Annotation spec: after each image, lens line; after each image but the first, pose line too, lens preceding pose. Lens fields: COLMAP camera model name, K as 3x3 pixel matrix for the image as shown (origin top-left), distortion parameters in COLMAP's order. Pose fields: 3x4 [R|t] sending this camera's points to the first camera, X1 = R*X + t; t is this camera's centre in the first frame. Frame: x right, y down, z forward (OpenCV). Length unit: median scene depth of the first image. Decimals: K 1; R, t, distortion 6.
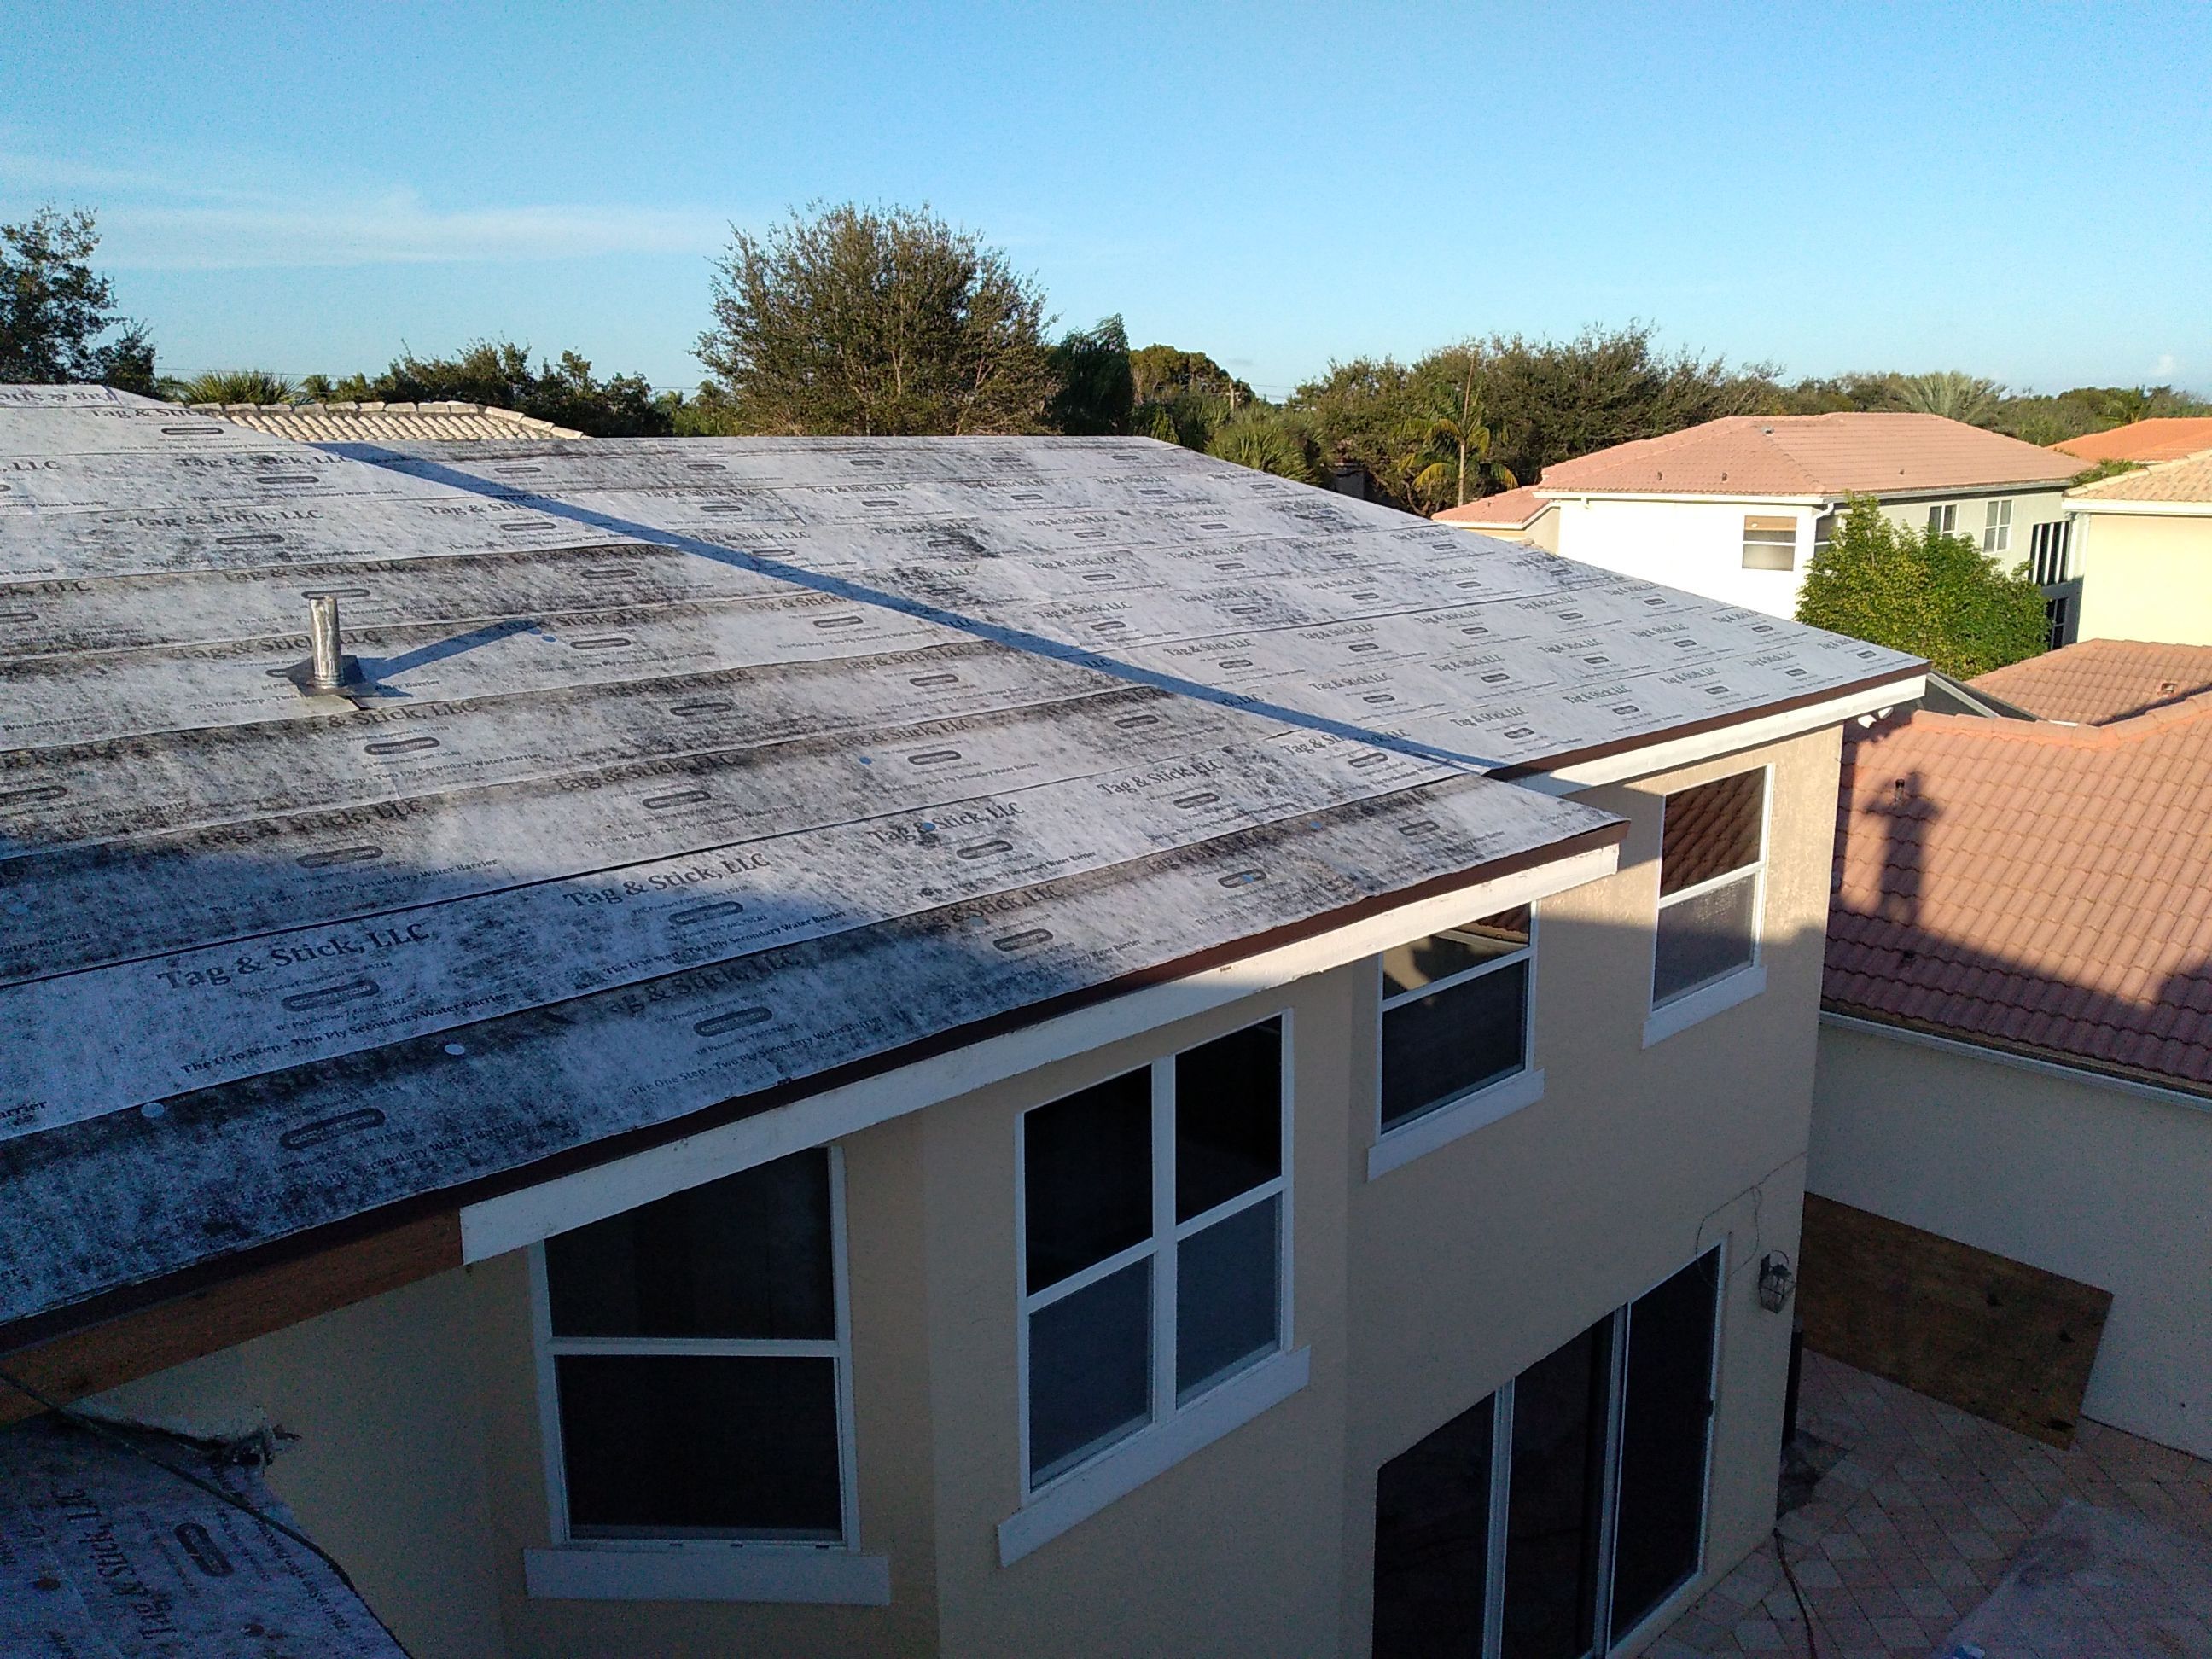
lens RADIAL K [[1740.5, 0, 1102.4], [0, 1740.5, 792.5], [0, 0, 1]] dist [0.071701, -0.126681]
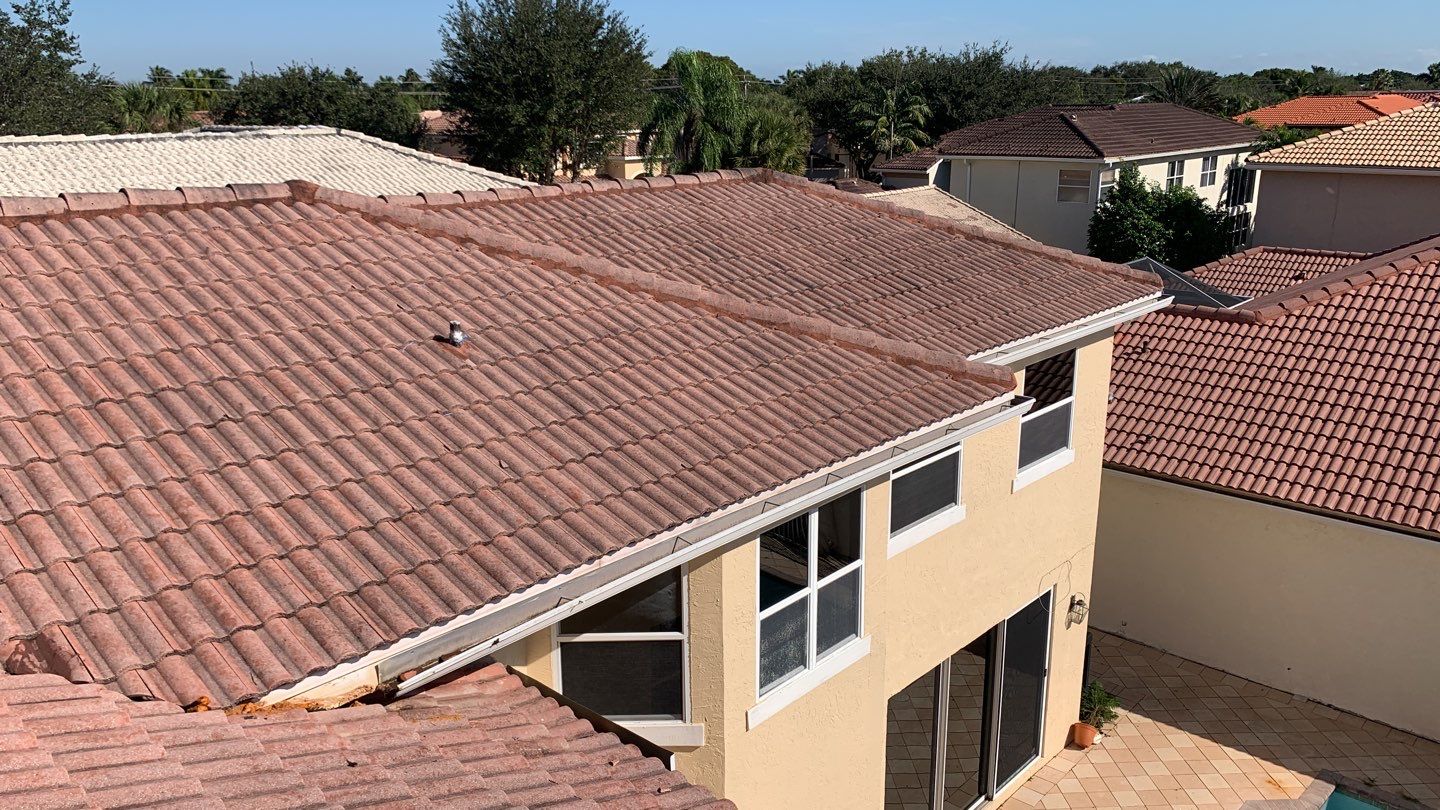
lens RADIAL K [[1086.8, 0, 720.0], [0, 1086.8, 405.0], [0, 0, 1]] dist [0.148731, -0.269432]
pose [[0.998376, -0.016678, 0.054479, -0.081756], [0.012811, 0.997424, 0.070580, -0.040719], [-0.055515, -0.069768, 0.996017, -0.193644]]
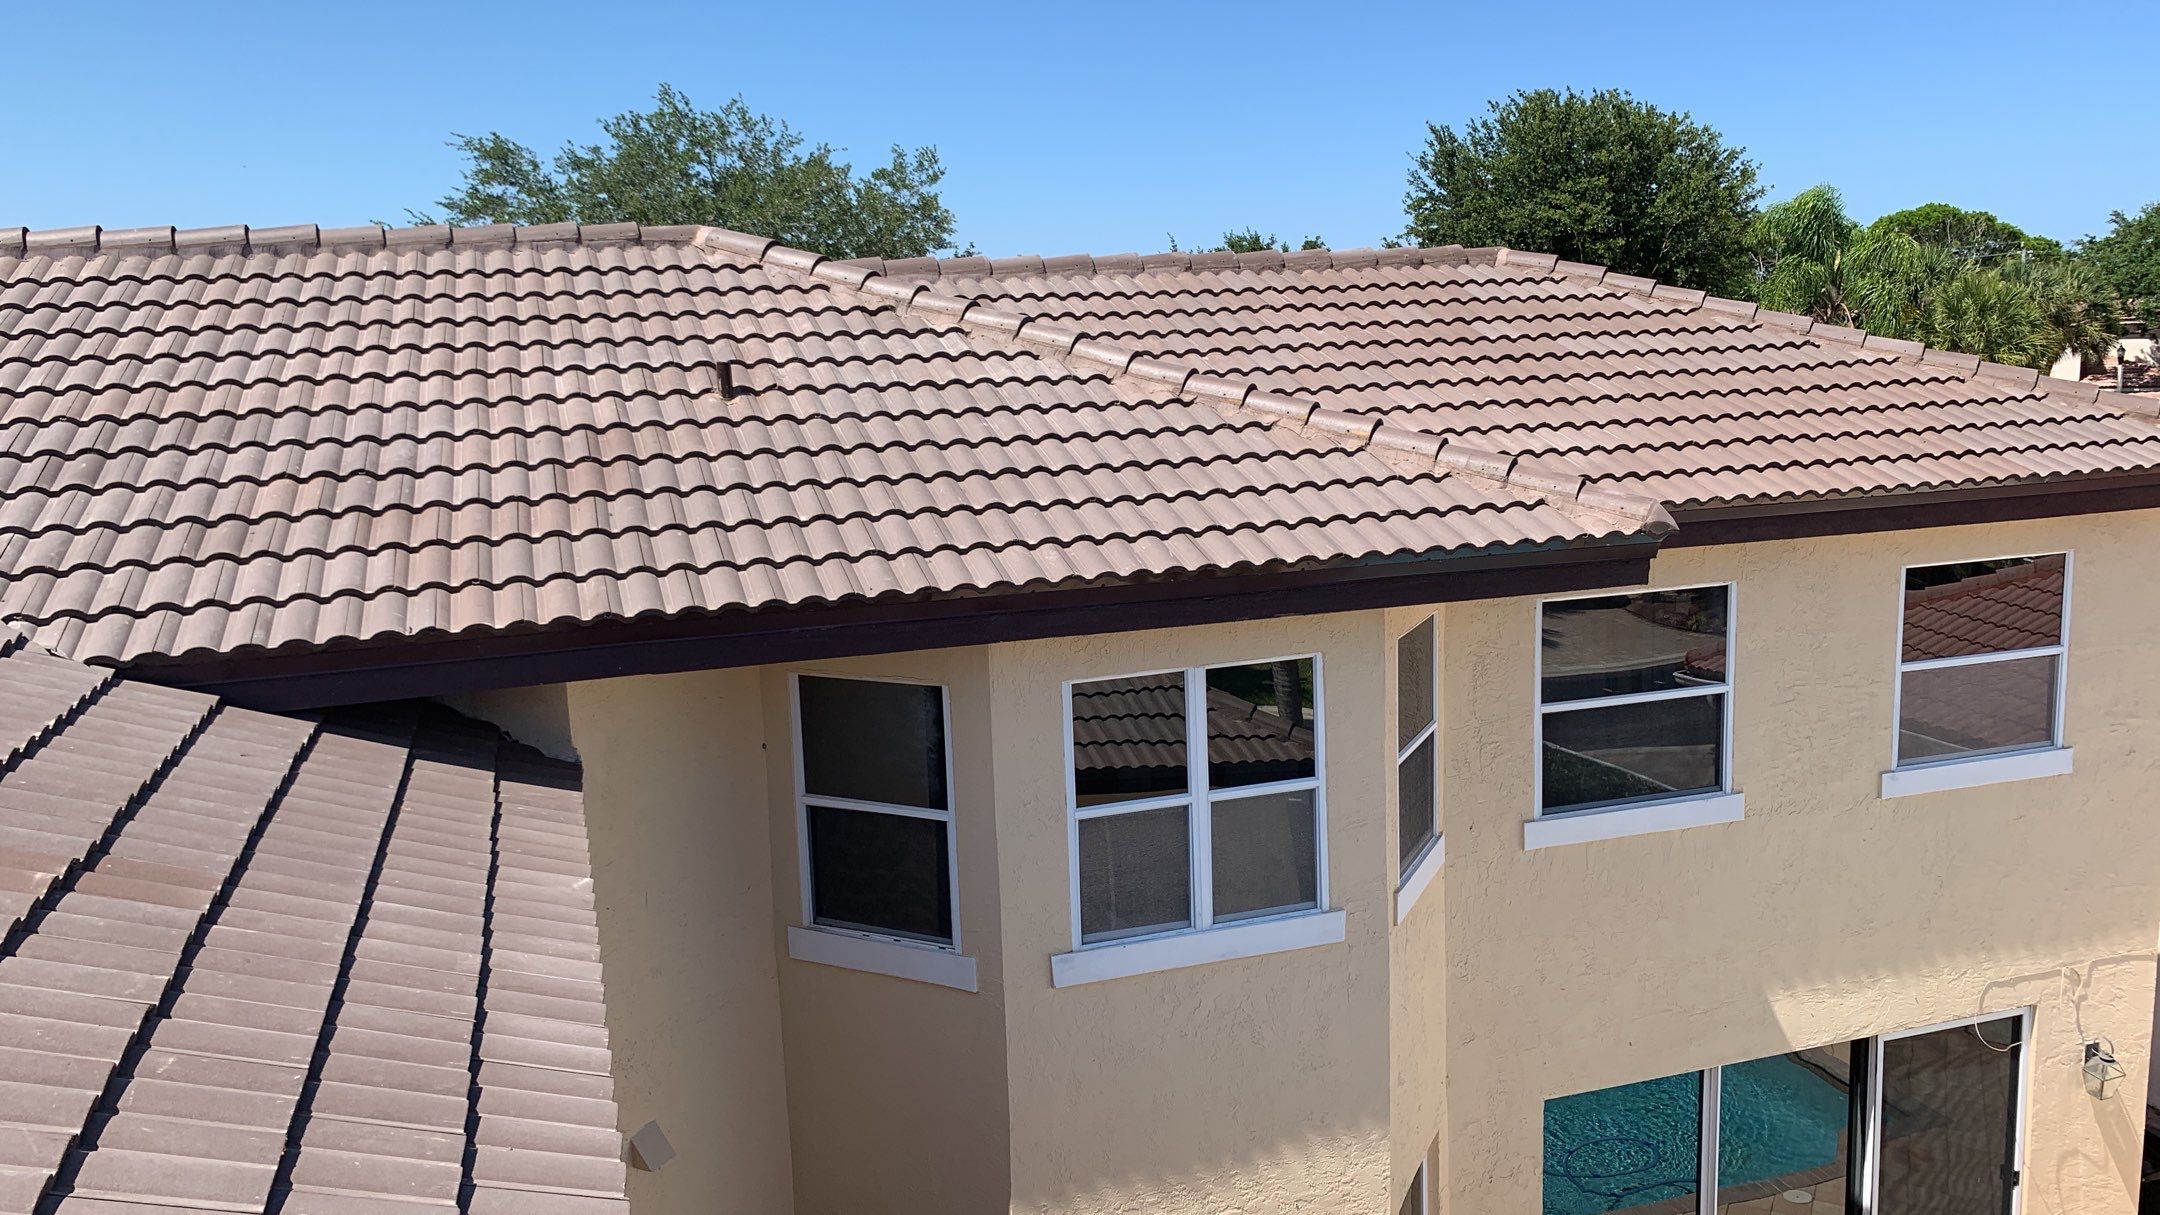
lens RADIAL K [[1630.2, 0, 1080.0], [0, 1630.2, 607.5], [0, 0, 1]] dist [0.148731, -0.269432]
pose [[0.895914, 0.052552, -0.441109, 0.276451], [-0.065281, 0.997773, -0.013719, 0.064494], [0.439406, 0.041087, 0.897349, -0.131981]]
